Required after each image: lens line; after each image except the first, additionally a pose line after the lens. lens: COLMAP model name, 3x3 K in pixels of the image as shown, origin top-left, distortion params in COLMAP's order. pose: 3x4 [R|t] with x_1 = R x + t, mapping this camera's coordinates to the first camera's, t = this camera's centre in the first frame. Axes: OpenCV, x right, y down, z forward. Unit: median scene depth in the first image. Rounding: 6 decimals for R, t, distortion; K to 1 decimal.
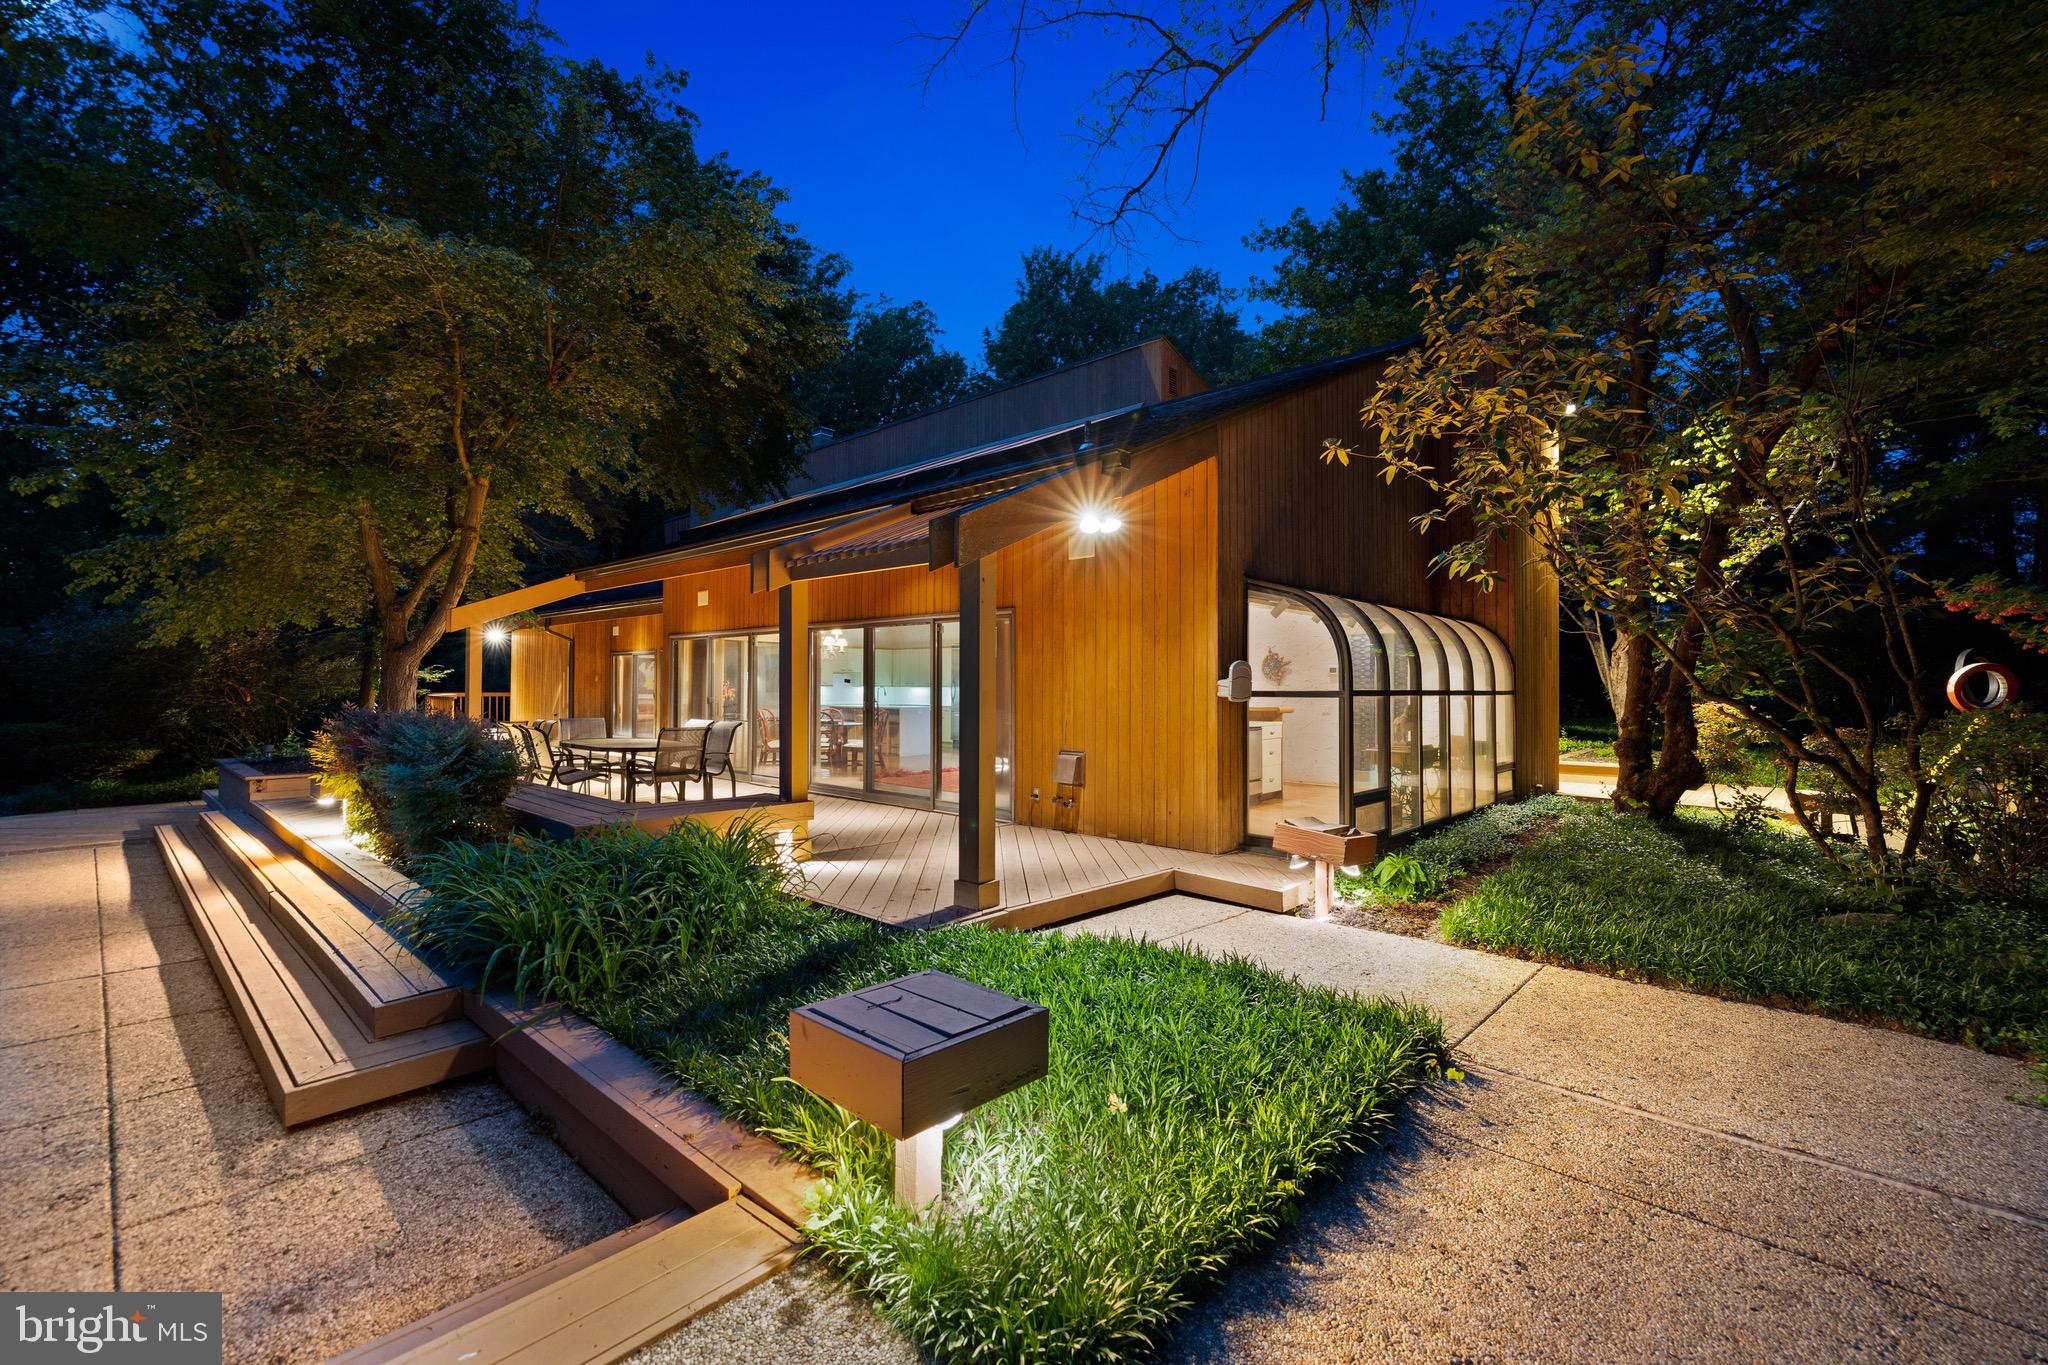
lens RADIAL K [[866.4, 0, 1024.0], [0, 866.4, 682.5], [0, 0, 1]] dist [0.000828, 0.000225]
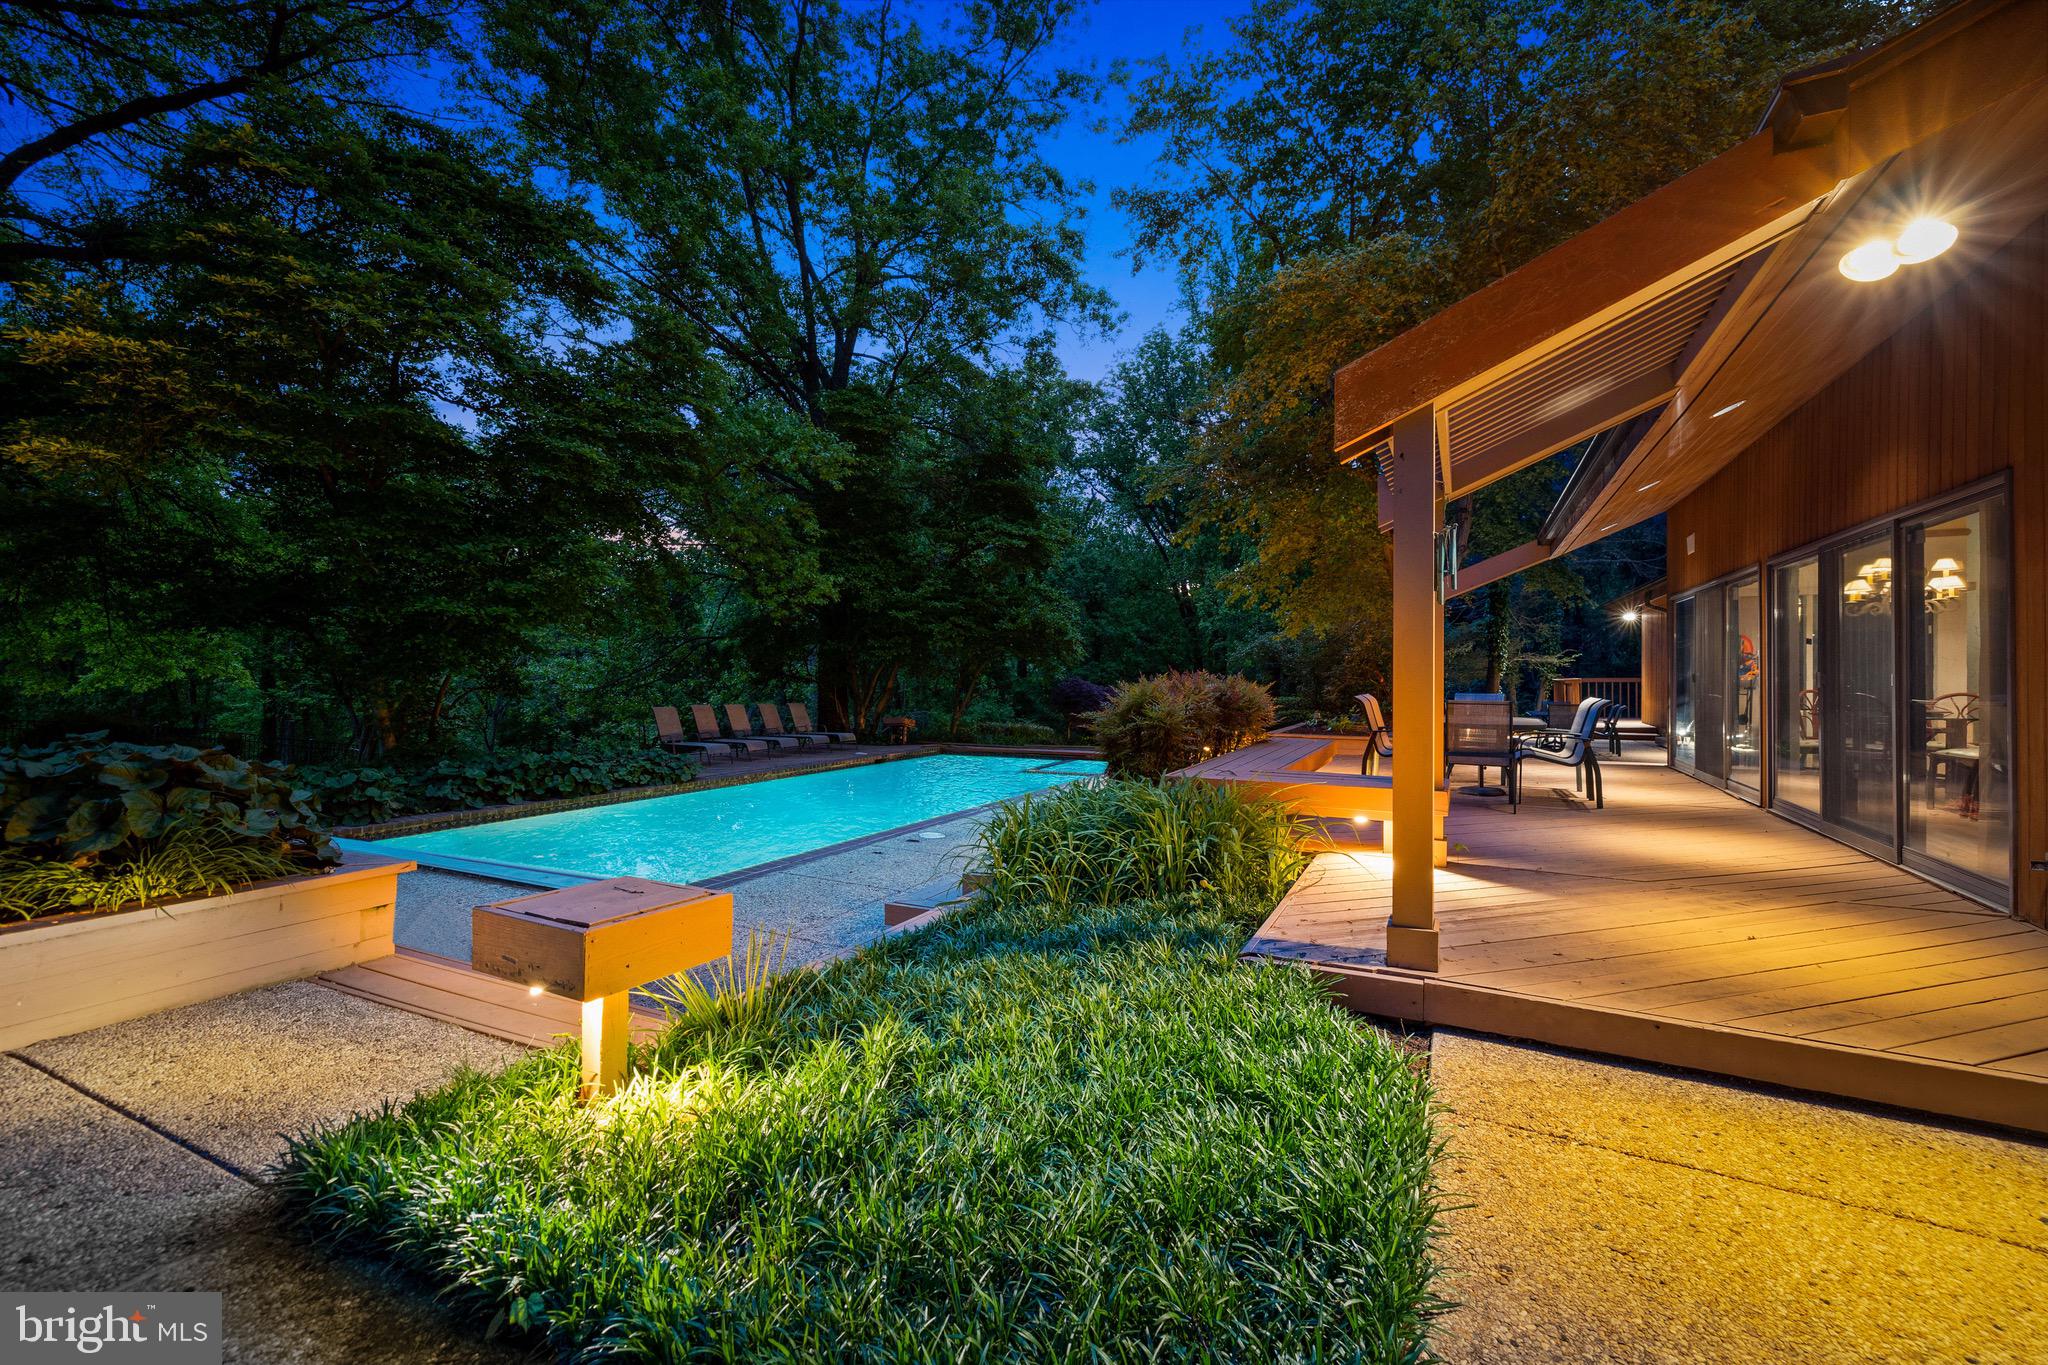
lens RADIAL K [[866.4, 0, 1024.0], [0, 866.4, 682.5], [0, 0, 1]] dist [0.000828, 0.000225]
pose [[0.275214, 0.002654, -0.961379, 0.158758], [0.005643, 0.999975, 0.004376, 0.014092], [0.961366, -0.006630, 0.275192, 0.175749]]
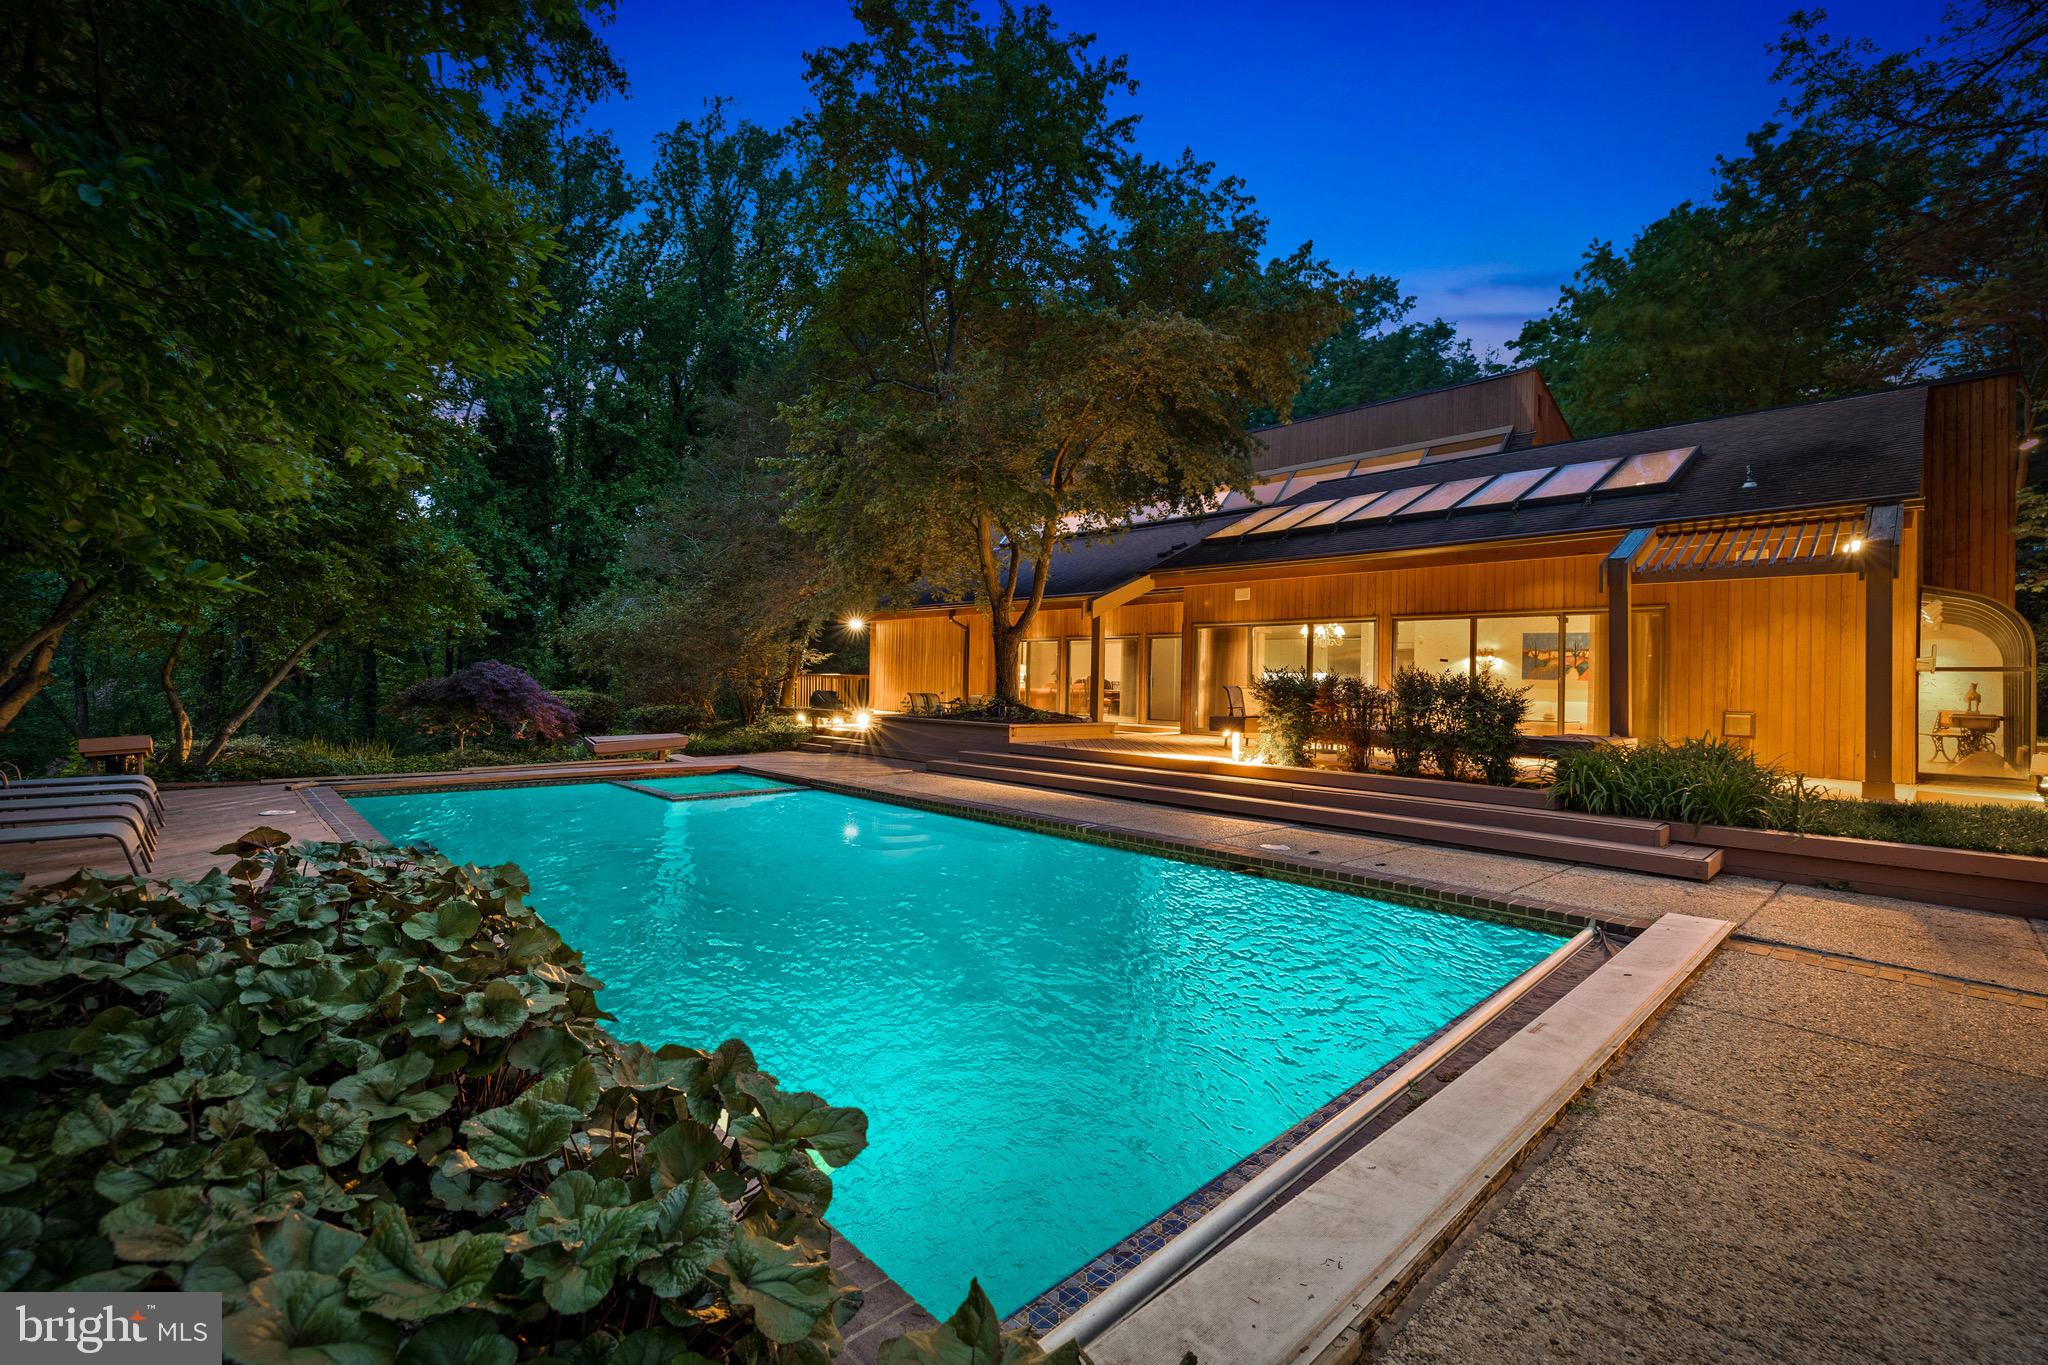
lens RADIAL K [[866.4, 0, 1024.0], [0, 866.4, 682.5], [0, 0, 1]] dist [0.000828, 0.000225]
pose [[0.998008, 0.014513, -0.061390, -0.469751], [-0.014177, 0.999882, 0.005898, 0.020191], [0.061469, -0.005016, 0.998096, -0.192262]]
